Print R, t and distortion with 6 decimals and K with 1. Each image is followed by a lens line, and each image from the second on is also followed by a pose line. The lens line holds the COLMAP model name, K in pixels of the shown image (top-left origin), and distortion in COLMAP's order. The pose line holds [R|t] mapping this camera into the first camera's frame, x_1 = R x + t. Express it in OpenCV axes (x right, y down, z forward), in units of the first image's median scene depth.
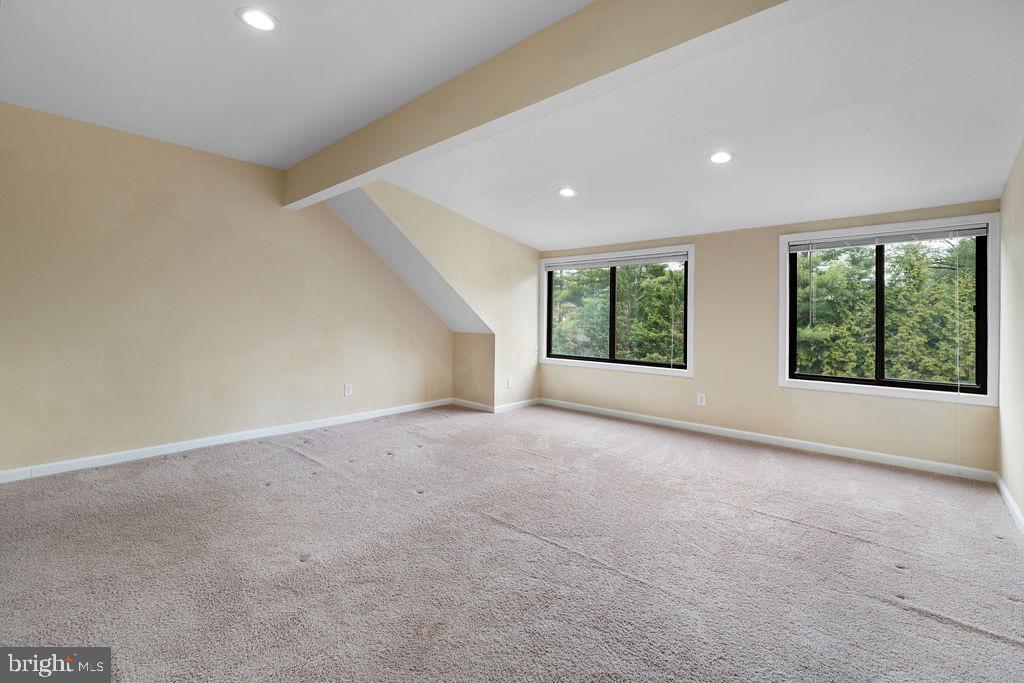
lens RADIAL K [[446.6, 0, 502.4], [0, 446.6, 317.4], [0, 0, 1]] dist [-0.008625, 0.000082]
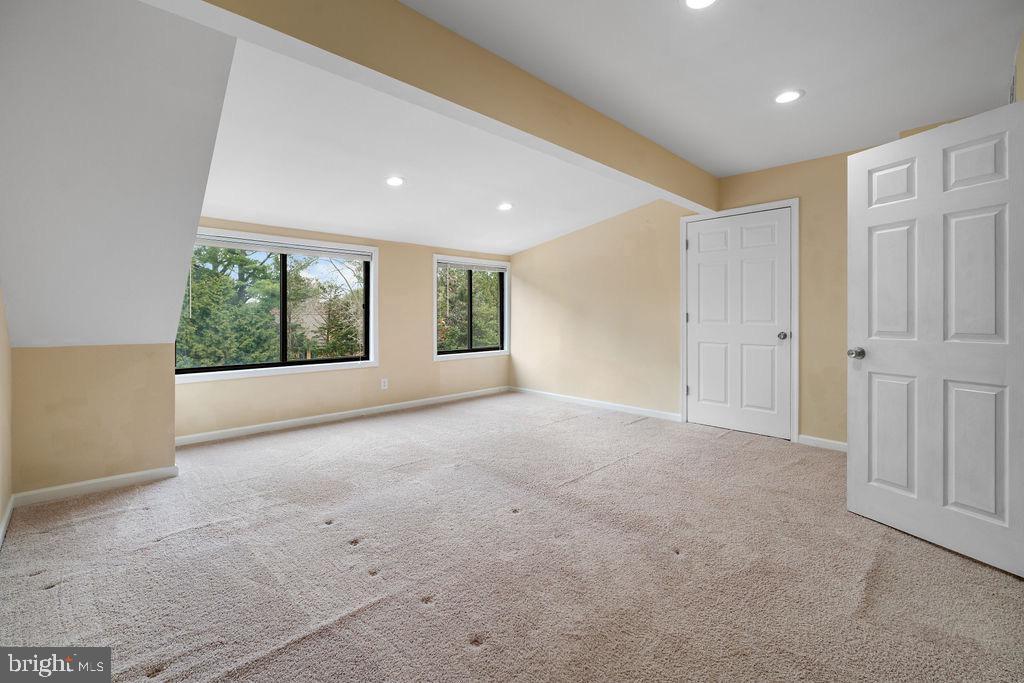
lens RADIAL K [[446.6, 0, 506.5], [0, 446.6, 310.7], [0, 0, 1]] dist [-0.008625, 0.000082]
pose [[0.032226, -0.004612, 0.999470, -0.657228], [-0.001689, 0.999988, 0.004669, -0.010171], [-0.999479, -0.001839, 0.032218, 0.612863]]
